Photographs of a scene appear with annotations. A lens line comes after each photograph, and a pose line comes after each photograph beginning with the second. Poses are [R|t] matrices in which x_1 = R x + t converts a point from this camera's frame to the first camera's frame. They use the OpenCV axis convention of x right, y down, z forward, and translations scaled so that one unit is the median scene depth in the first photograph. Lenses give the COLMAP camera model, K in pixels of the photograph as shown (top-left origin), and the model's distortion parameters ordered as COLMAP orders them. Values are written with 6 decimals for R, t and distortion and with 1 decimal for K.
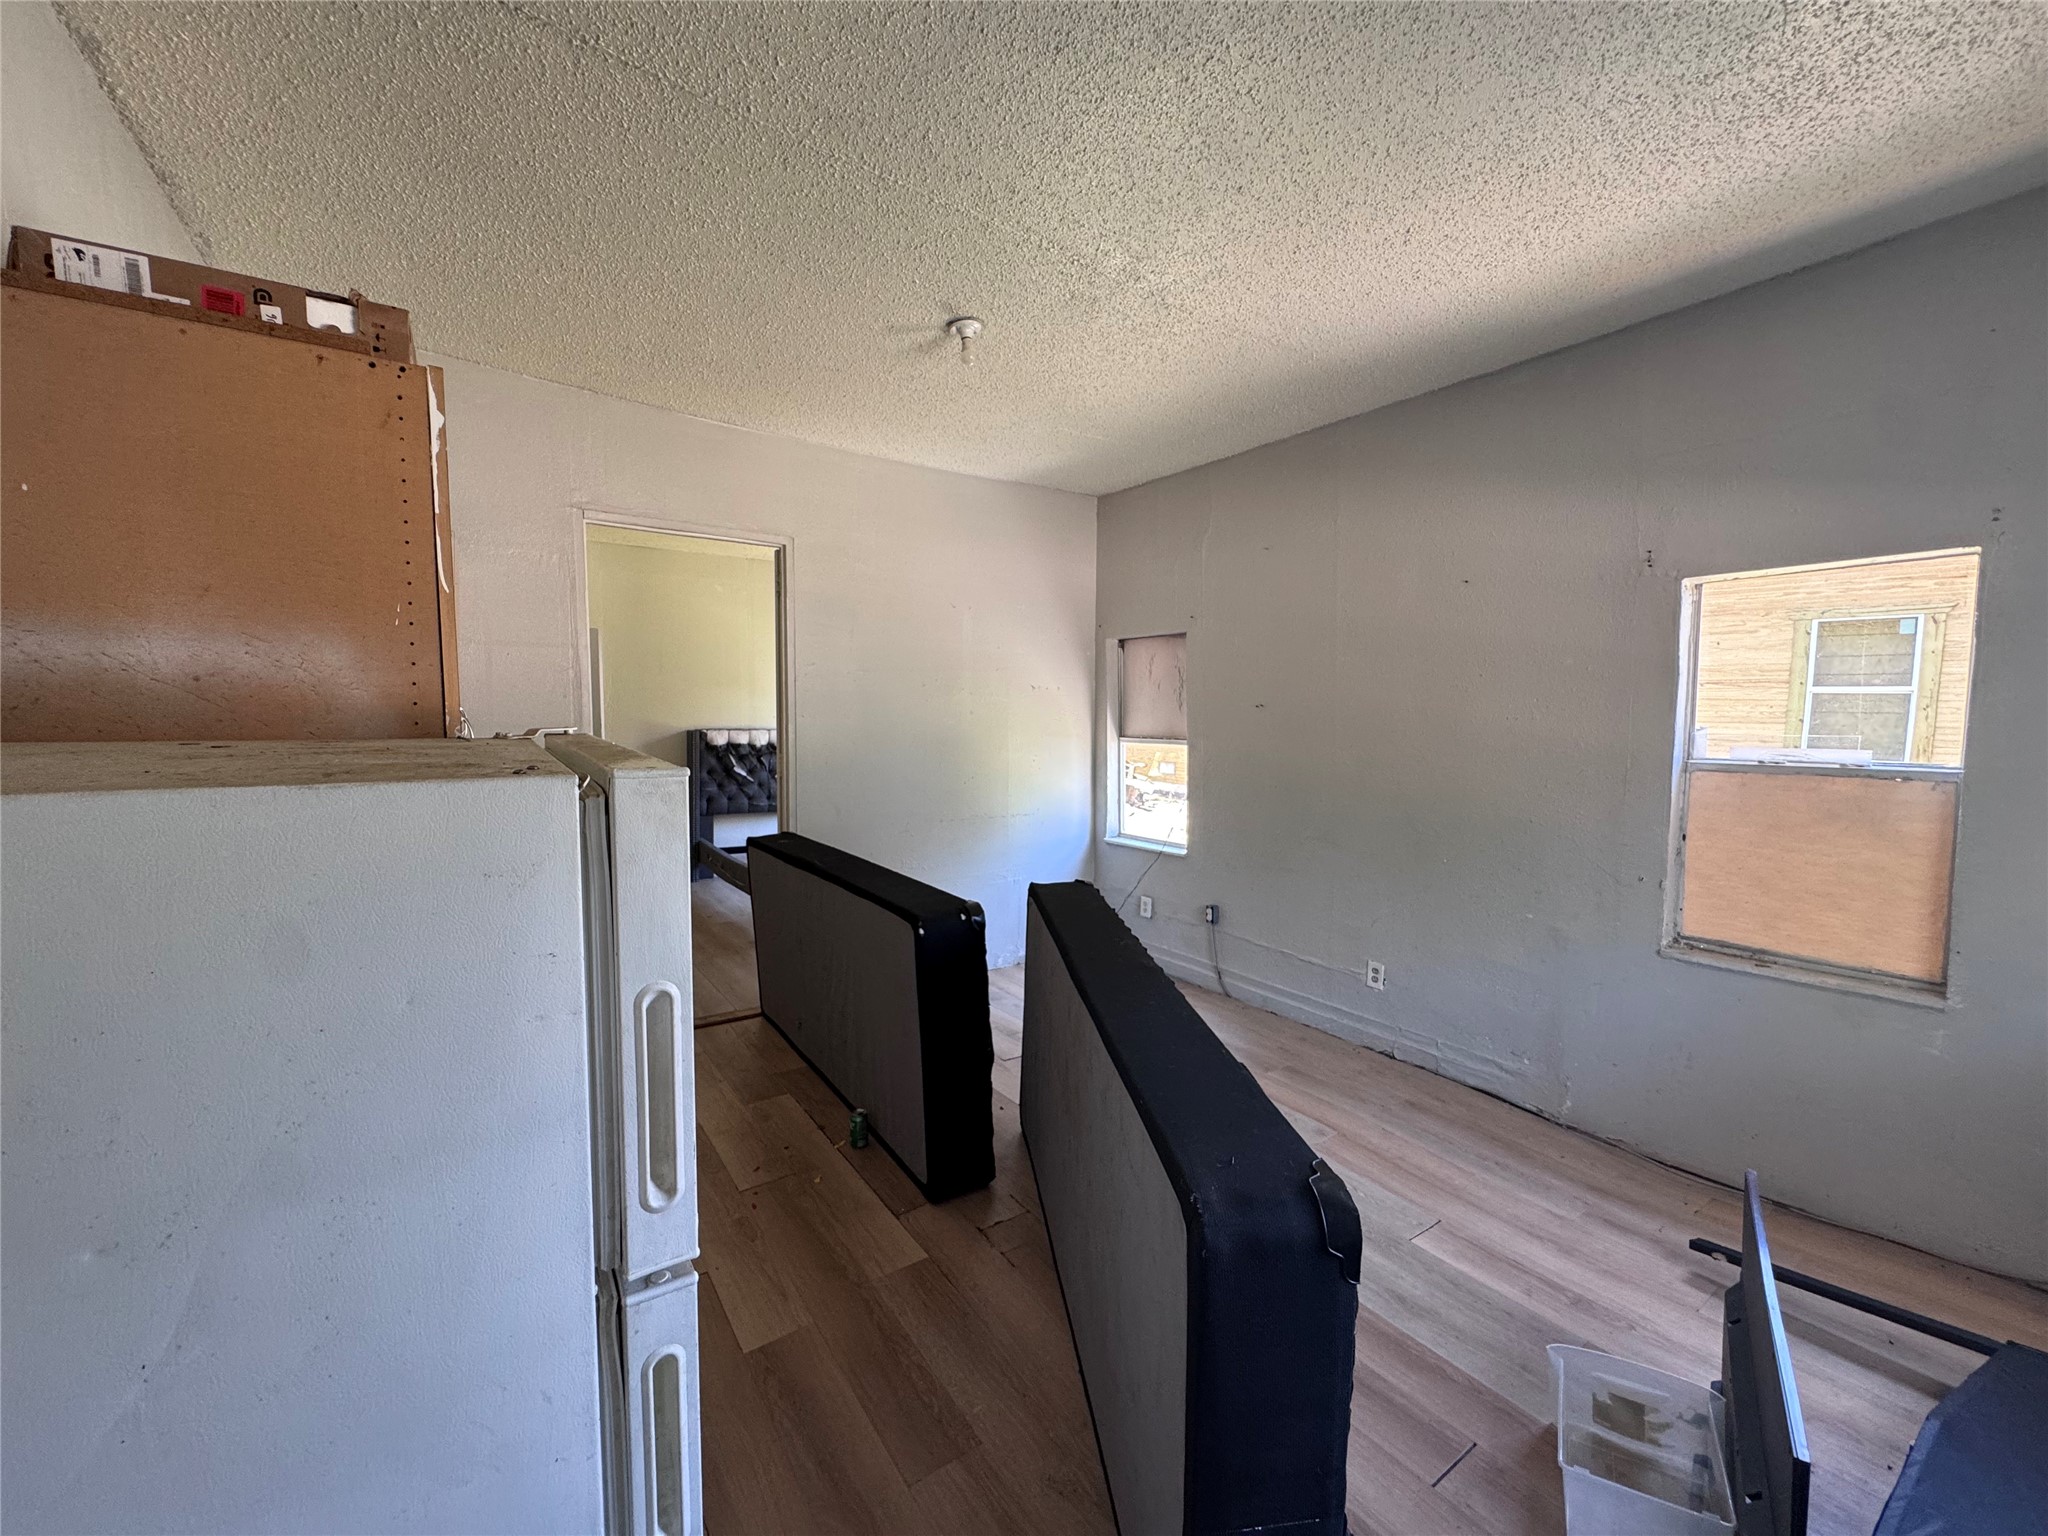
lens RADIAL K [[823.9, 0, 1027.4], [0, 823.9, 765.3], [0, 0, 1]] dist [-0.005637, 0.000970]
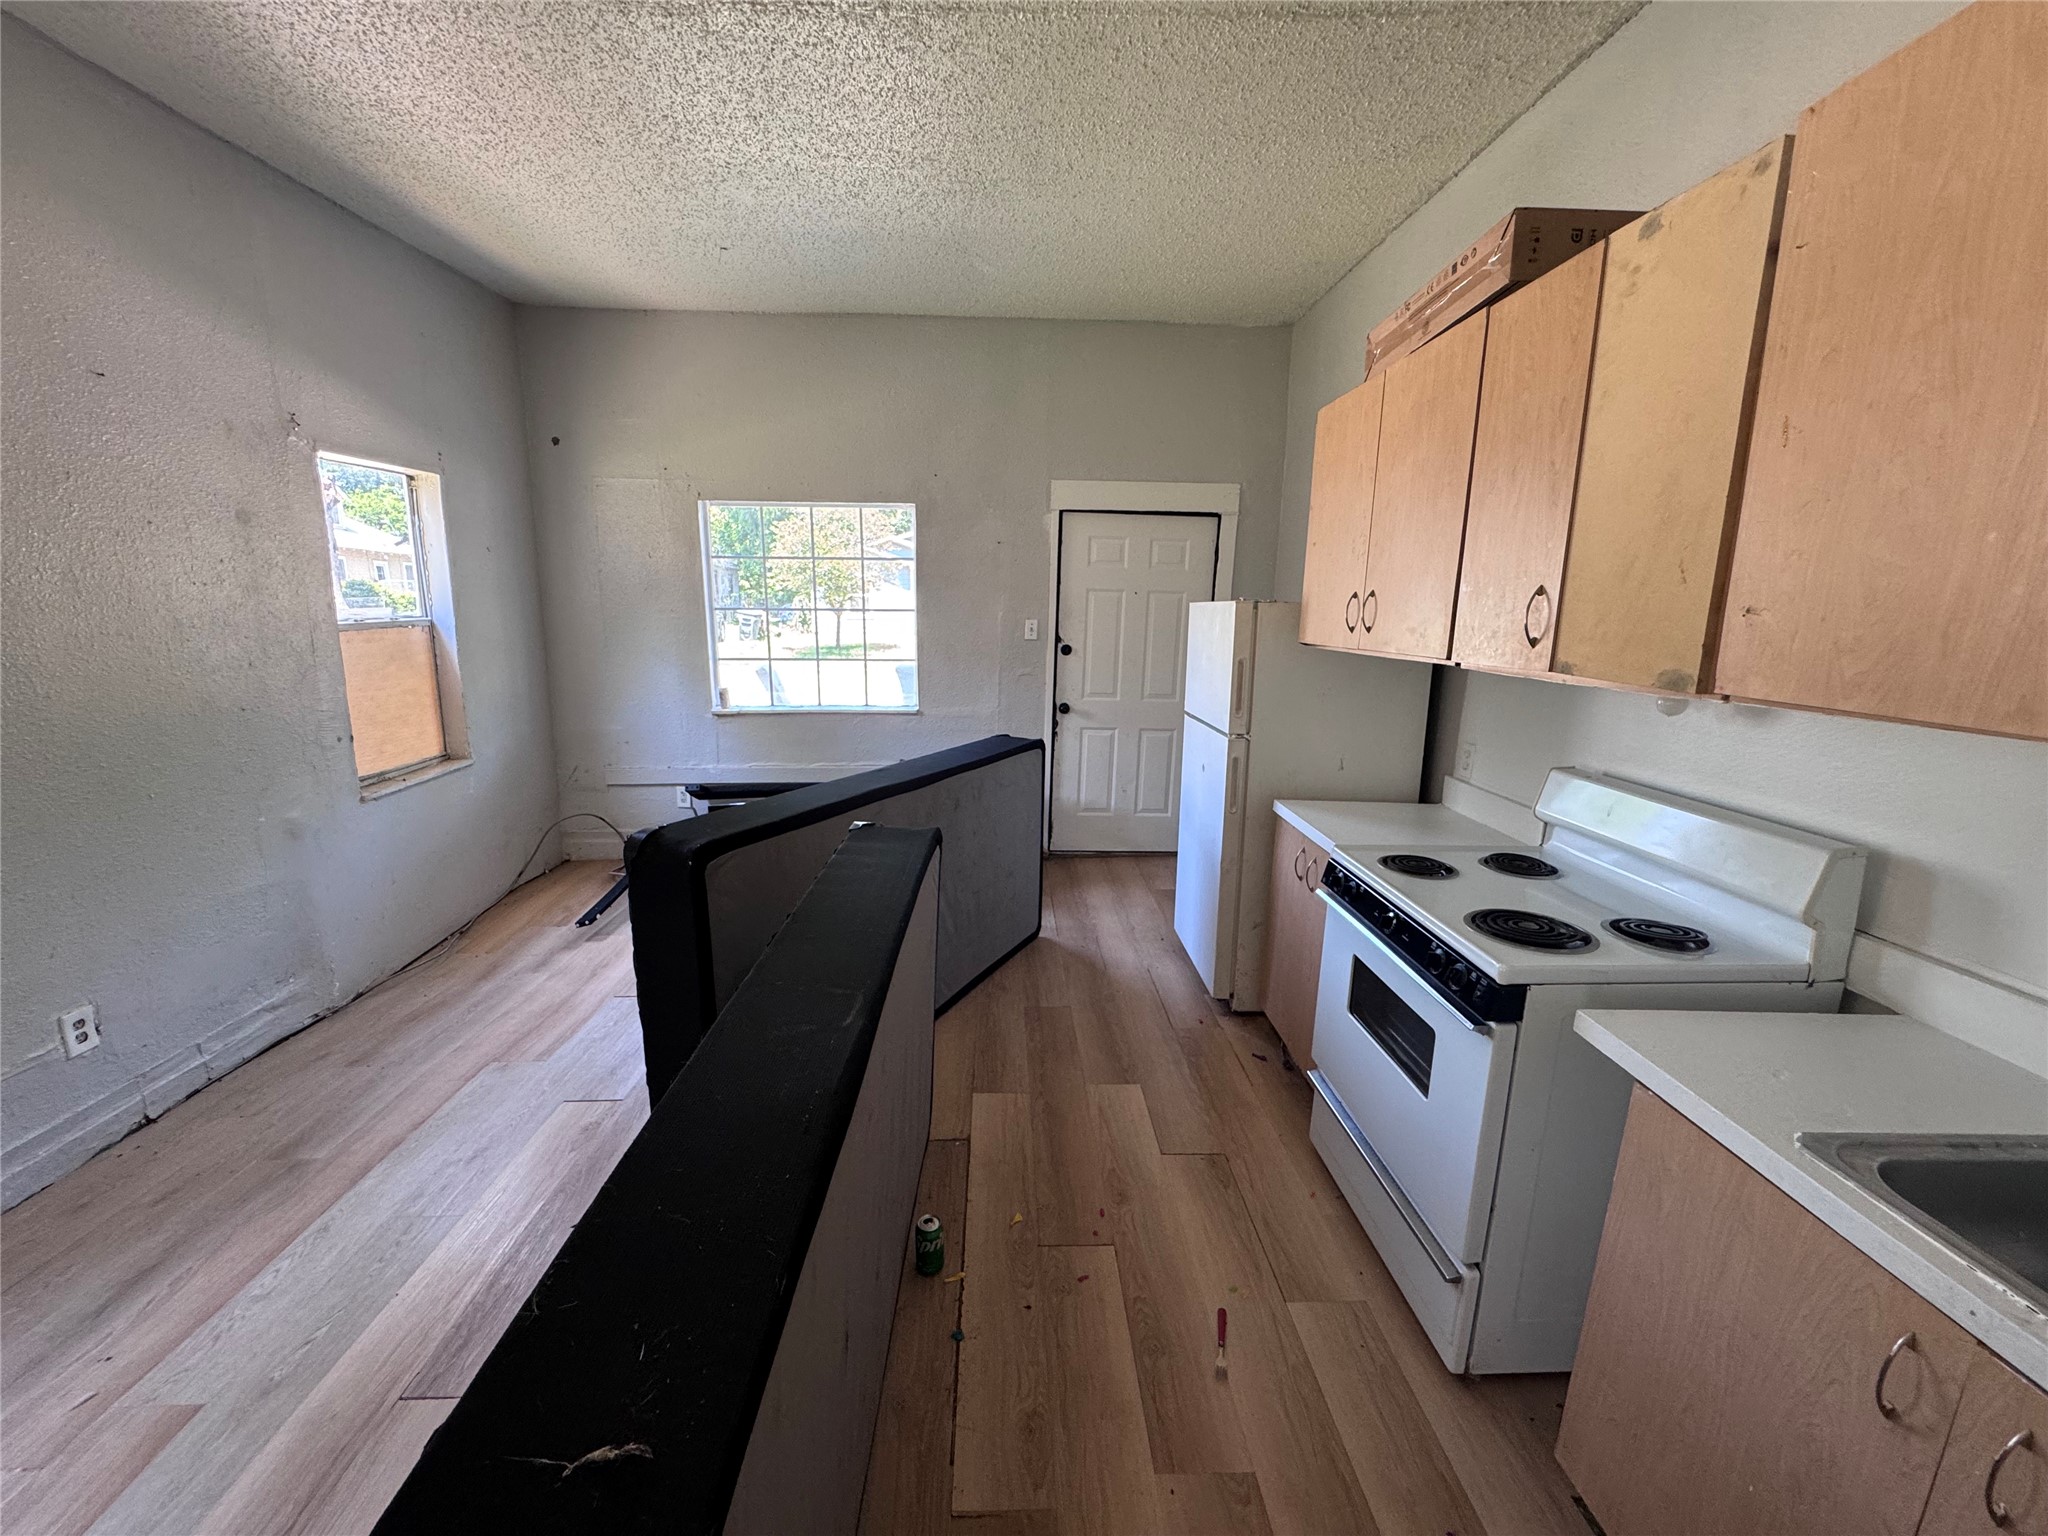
lens RADIAL K [[823.9, 0, 1026.7], [0, 823.9, 774.4], [0, 0, 1]] dist [-0.005637, 0.000970]
pose [[-0.844544, -0.128077, 0.519944, -0.595532], [0.018329, 0.963492, 0.267108, -0.089528], [-0.535172, 0.235114, -0.811364, 1.498415]]
